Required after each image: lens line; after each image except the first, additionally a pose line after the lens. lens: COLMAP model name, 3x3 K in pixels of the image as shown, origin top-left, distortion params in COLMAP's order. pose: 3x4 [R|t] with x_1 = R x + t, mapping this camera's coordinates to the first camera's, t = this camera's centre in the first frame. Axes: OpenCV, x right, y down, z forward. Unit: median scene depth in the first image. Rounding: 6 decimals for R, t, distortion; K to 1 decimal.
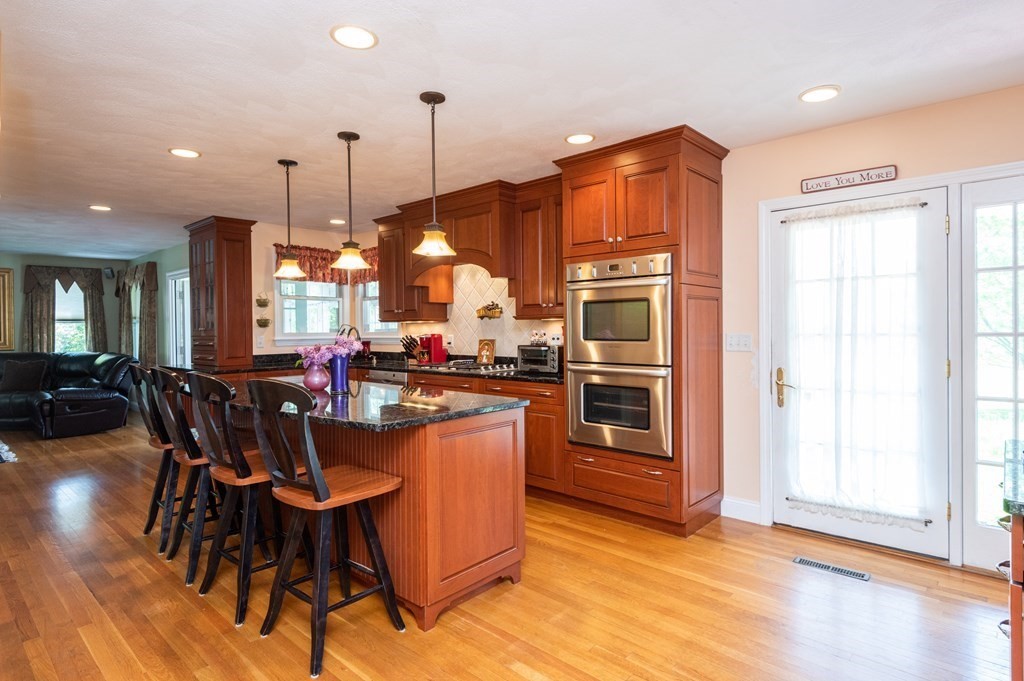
lens RADIAL K [[552.2, 0, 505.9], [0, 552.2, 335.2], [0, 0, 1]] dist [0.012865, -0.009290]
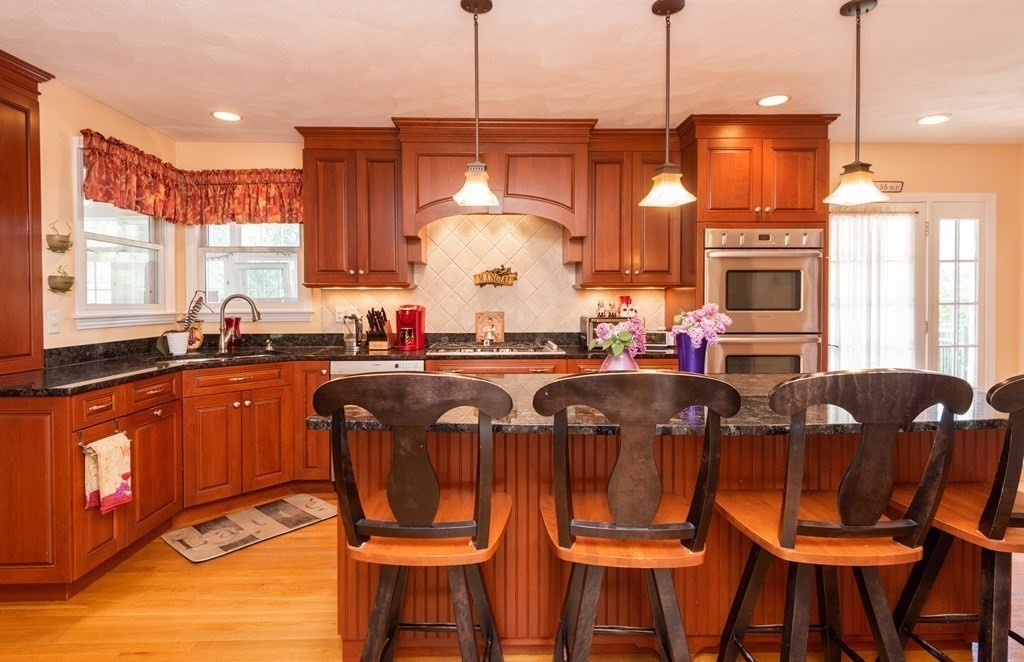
lens RADIAL K [[534.8, 0, 504.1], [0, 534.8, 309.6], [0, 0, 1]] dist [0.009956, -0.002250]
pose [[0.718624, -0.005283, 0.695379, -0.656522], [0.005754, 0.999982, 0.001651, 0.003598], [-0.695375, 0.002814, 0.718641, 0.502972]]
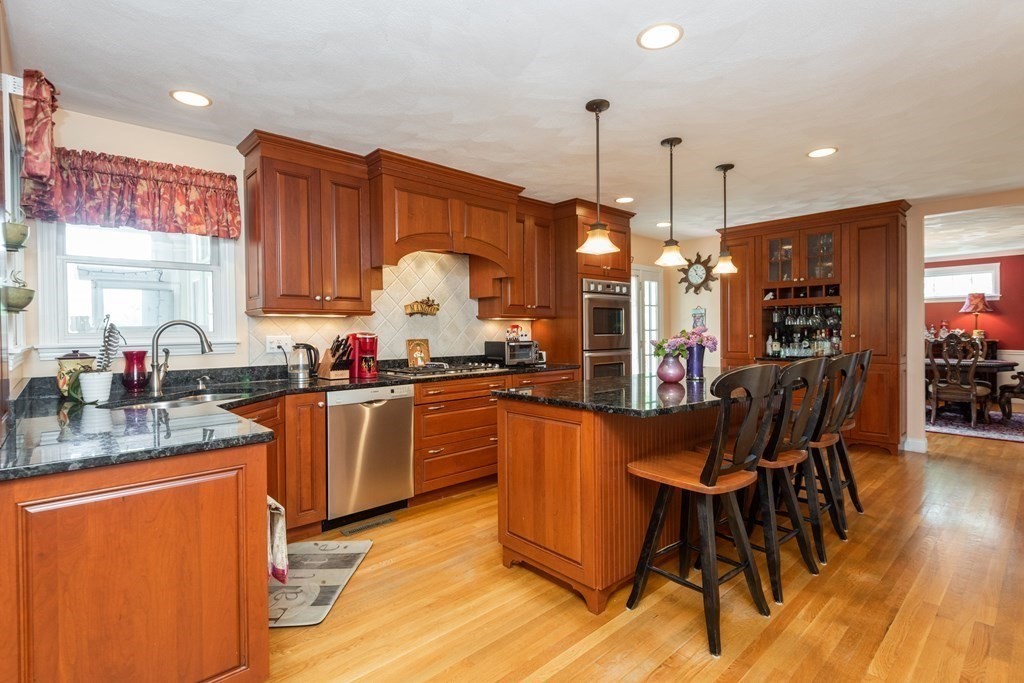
lens RADIAL K [[494.9, 0, 514.3], [0, 494.9, 335.0], [0, 0, 1]] dist [-0.002151, -0.002530]
pose [[0.079550, 0.000955, 0.996830, -0.946014], [0.022684, 0.999739, -0.002768, 0.007888], [-0.996573, 0.022832, 0.079508, 0.921878]]
